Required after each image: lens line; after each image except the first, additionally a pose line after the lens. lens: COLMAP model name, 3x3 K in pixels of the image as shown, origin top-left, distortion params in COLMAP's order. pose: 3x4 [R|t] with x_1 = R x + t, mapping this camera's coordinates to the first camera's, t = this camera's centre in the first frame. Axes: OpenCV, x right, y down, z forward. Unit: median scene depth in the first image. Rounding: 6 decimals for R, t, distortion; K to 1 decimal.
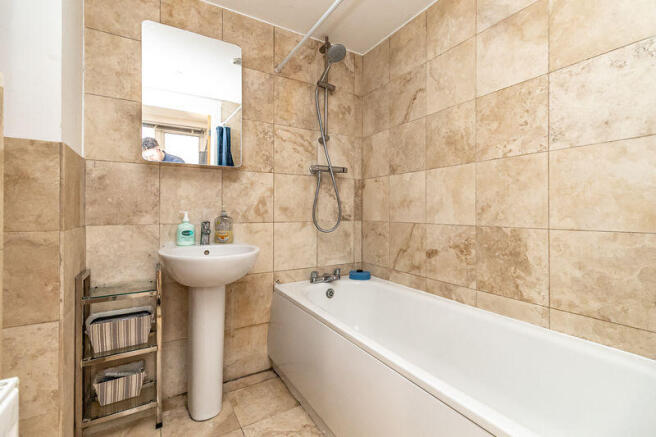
lens RADIAL K [[291.5, 0, 327.5], [0, 291.5, 217.2], [0, 0, 1]] dist [0.002745, 0.001547]
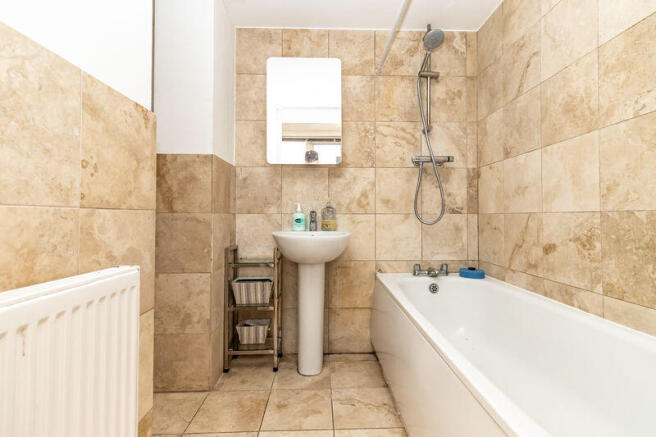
lens RADIAL K [[291.5, 0, 324.0], [0, 291.5, 215.5], [0, 0, 1]] dist [0.002745, 0.001547]
pose [[0.878402, 0.000792, -0.477923, 0.199159], [-0.006959, 0.999914, -0.011134, 0.046046], [0.477873, 0.013106, 0.878331, -0.026272]]
